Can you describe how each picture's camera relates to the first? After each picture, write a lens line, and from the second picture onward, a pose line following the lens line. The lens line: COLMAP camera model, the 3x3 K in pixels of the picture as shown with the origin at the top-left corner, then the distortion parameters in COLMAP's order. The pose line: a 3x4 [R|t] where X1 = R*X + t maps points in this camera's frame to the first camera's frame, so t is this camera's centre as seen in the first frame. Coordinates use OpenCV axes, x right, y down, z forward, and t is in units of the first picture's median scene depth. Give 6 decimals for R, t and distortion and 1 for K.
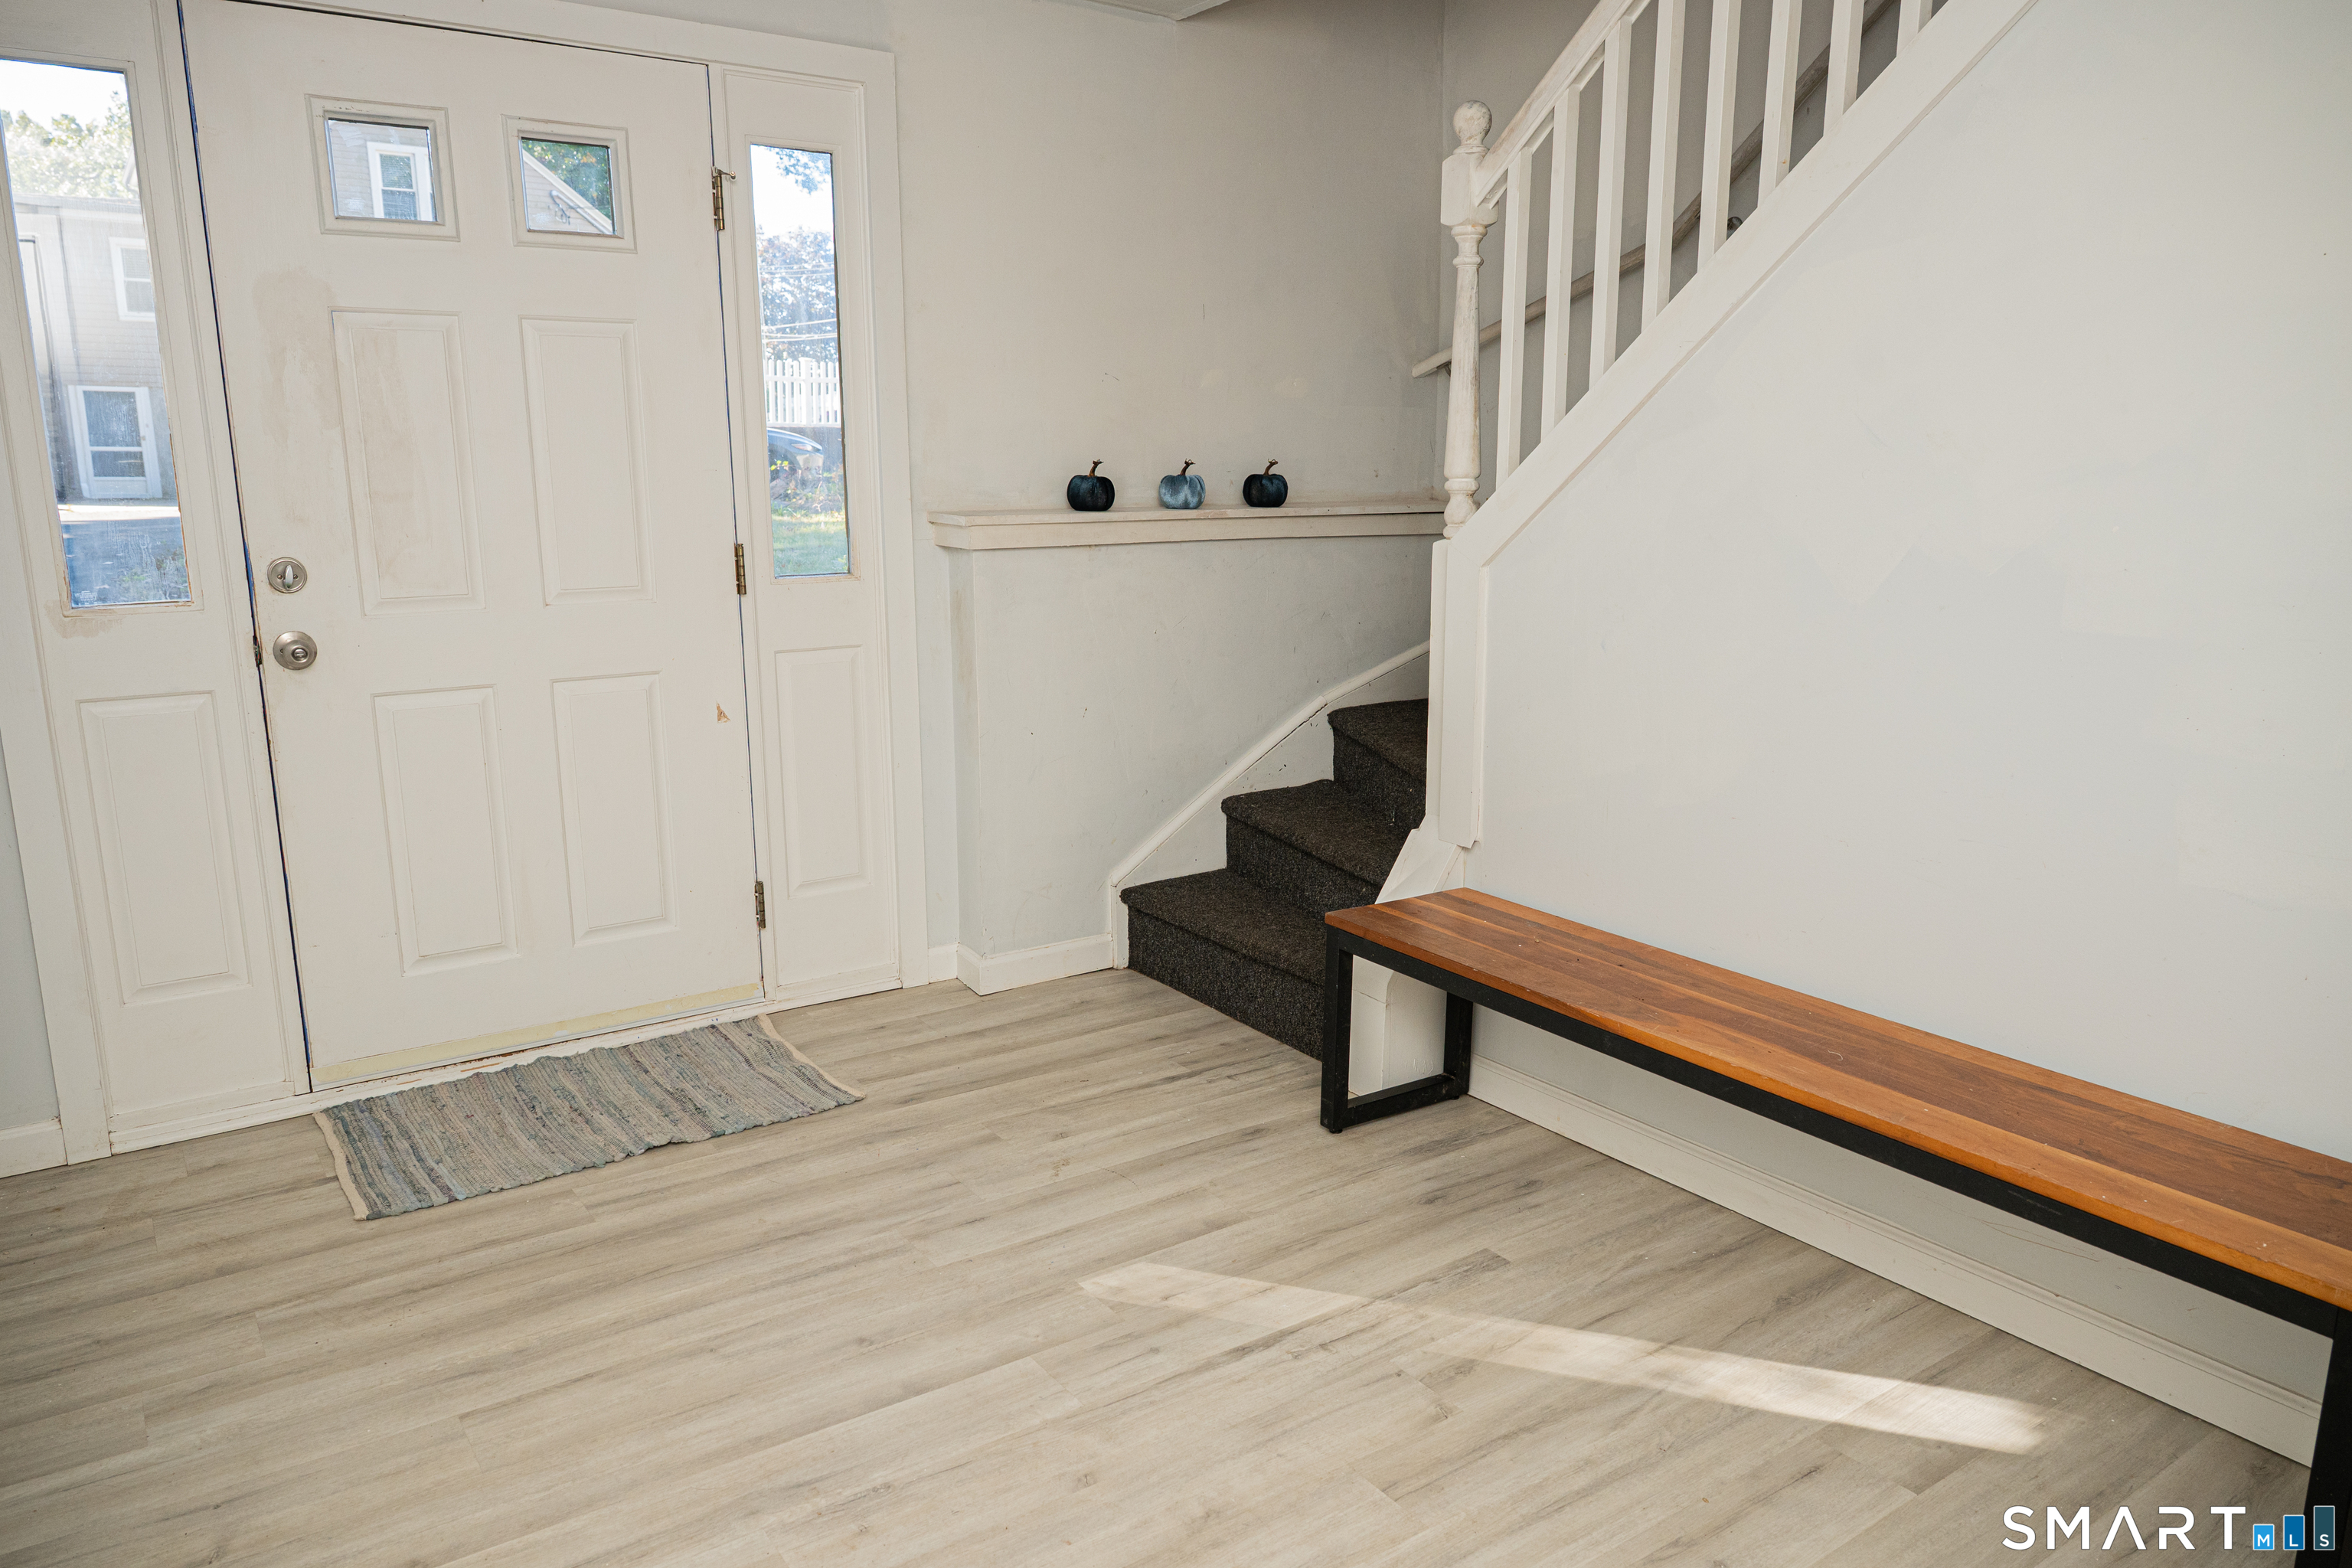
lens RADIAL K [[1604.6, 0, 1184.9], [0, 1604.6, 779.7], [0, 0, 1]] dist [0.003089, -0.000899]
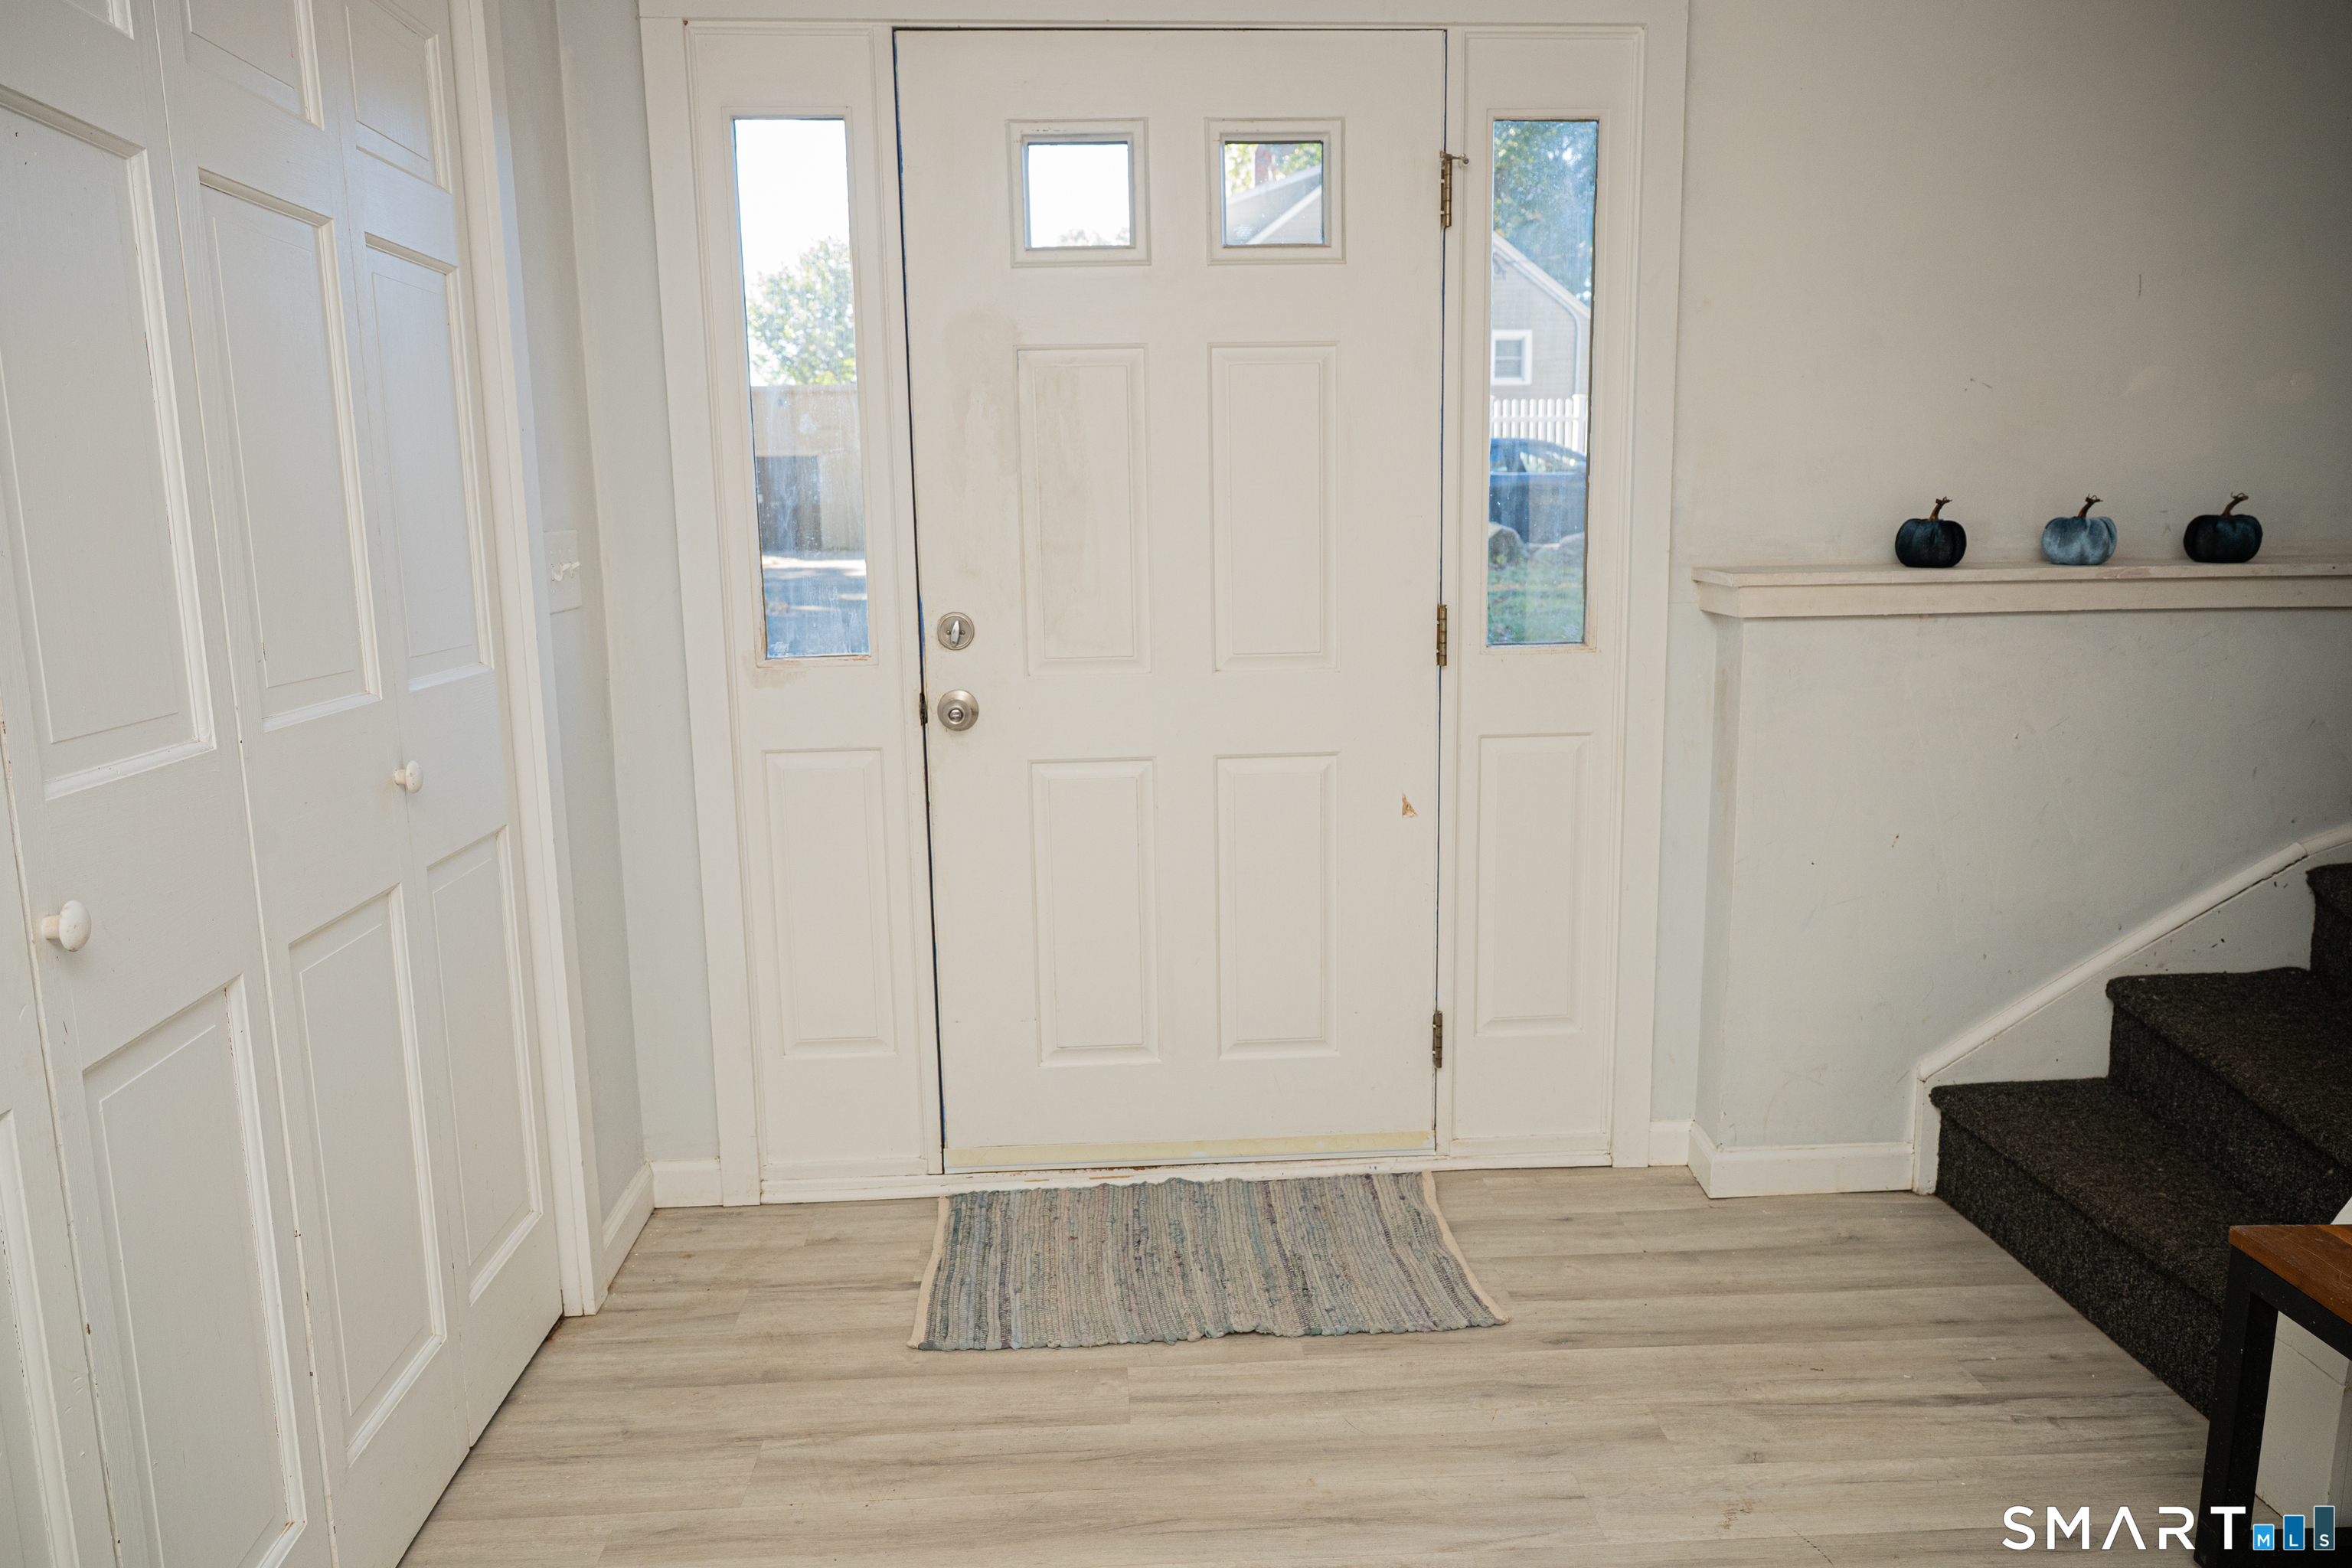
lens RADIAL K [[1616.4, 0, 1176.0], [0, 1616.4, 784.0], [0, 0, 1]] dist [-0.002368, 0.003705]
pose [[0.848277, 0.077887, -0.523793, 0.050780], [-0.091519, 0.995803, -0.000139, -0.043836], [0.521584, 0.048055, 0.851846, 0.231697]]
